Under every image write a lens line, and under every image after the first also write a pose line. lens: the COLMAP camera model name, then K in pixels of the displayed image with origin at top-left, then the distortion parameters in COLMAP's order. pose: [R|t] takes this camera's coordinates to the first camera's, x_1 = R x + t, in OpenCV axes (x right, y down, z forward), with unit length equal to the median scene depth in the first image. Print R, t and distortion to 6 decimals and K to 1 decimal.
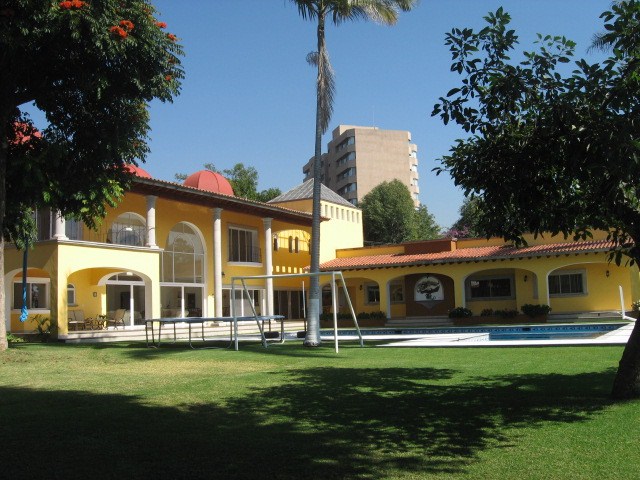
lens RADIAL K [[671.3, 0, 332.5], [0, 671.3, 240.7], [0, 0, 1]] dist [-0.112050, 0.010000]
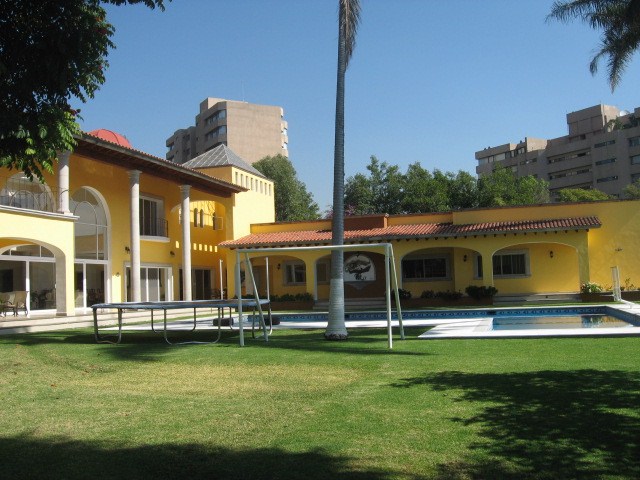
lens RADIAL K [[643.1, 0, 277.0], [0, 643.1, 232.2], [0, 0, 1]] dist [-0.064830, 0.007164]
pose [[0.979091, 0.018158, 0.202610, -0.147923], [-0.020676, 0.999733, 0.010321, 0.015491], [-0.202369, -0.014295, 0.979205, 0.163077]]
